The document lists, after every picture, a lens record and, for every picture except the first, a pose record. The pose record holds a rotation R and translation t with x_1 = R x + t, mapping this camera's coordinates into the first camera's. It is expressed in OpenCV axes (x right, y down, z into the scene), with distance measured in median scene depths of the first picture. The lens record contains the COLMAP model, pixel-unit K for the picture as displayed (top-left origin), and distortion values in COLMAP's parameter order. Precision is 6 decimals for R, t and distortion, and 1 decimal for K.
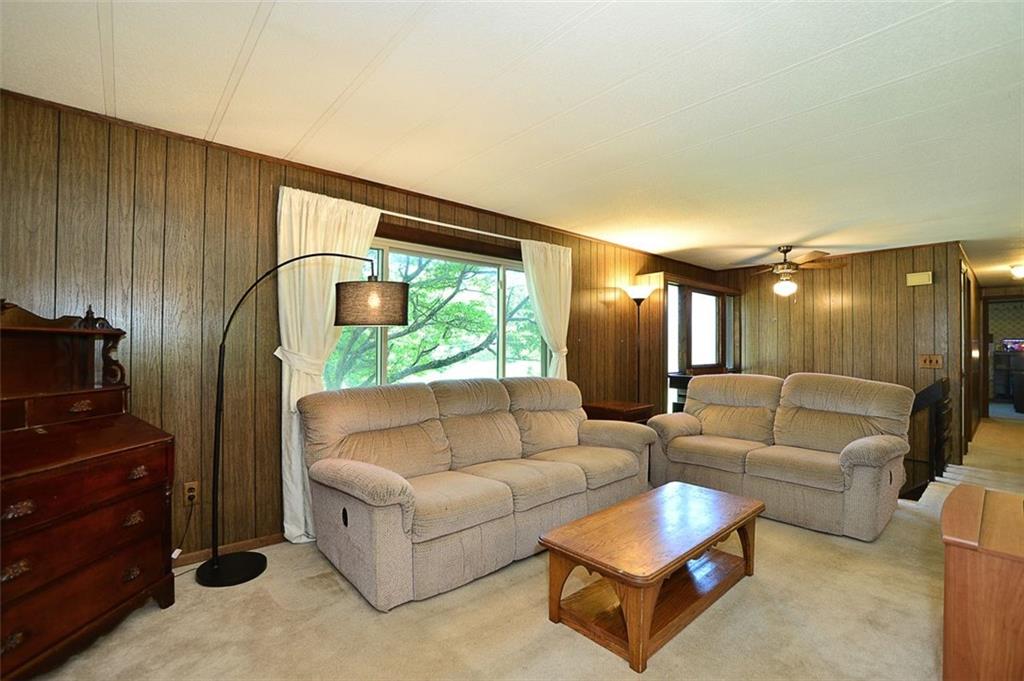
lens RADIAL K [[443.8, 0, 515.2], [0, 443.8, 344.7], [0, 0, 1]] dist [-0.053060, 0.019251]
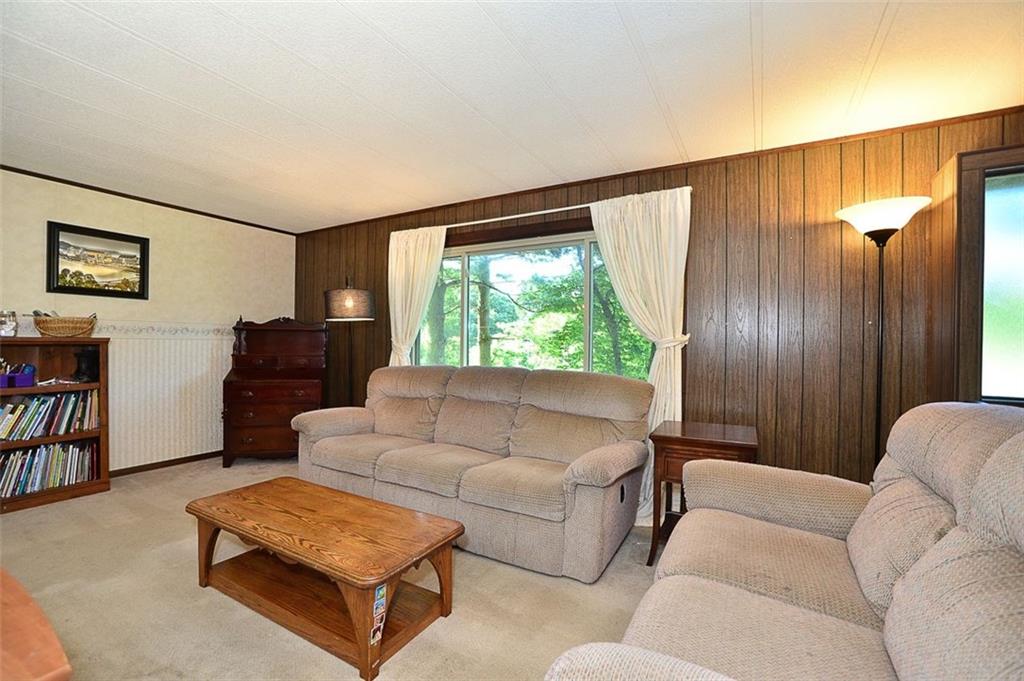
lens RADIAL K [[443.8, 0, 515.2], [0, 443.8, 344.7], [0, 0, 1]] dist [-0.053060, 0.019251]
pose [[0.342749, 0.006237, -0.939406, 0.772429], [0.000174, 0.999978, 0.006702, 0.016983], [0.939427, -0.002460, 0.342740, 0.624701]]
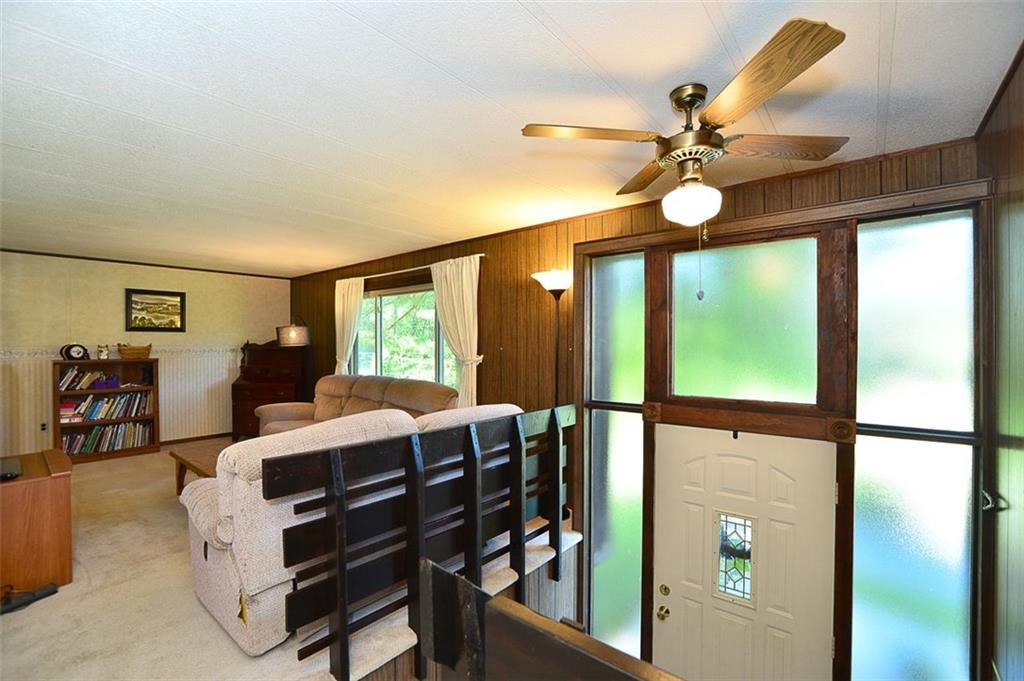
lens RADIAL K [[466.9, 0, 510.0], [0, 466.9, 345.4], [0, 0, 1]] dist [-0.000785, -0.000096]
pose [[0.131094, 0.006888, -0.991346, 1.353079], [0.012654, 0.999883, 0.008621, -0.032389], [0.991289, -0.013675, 0.130992, 1.100970]]
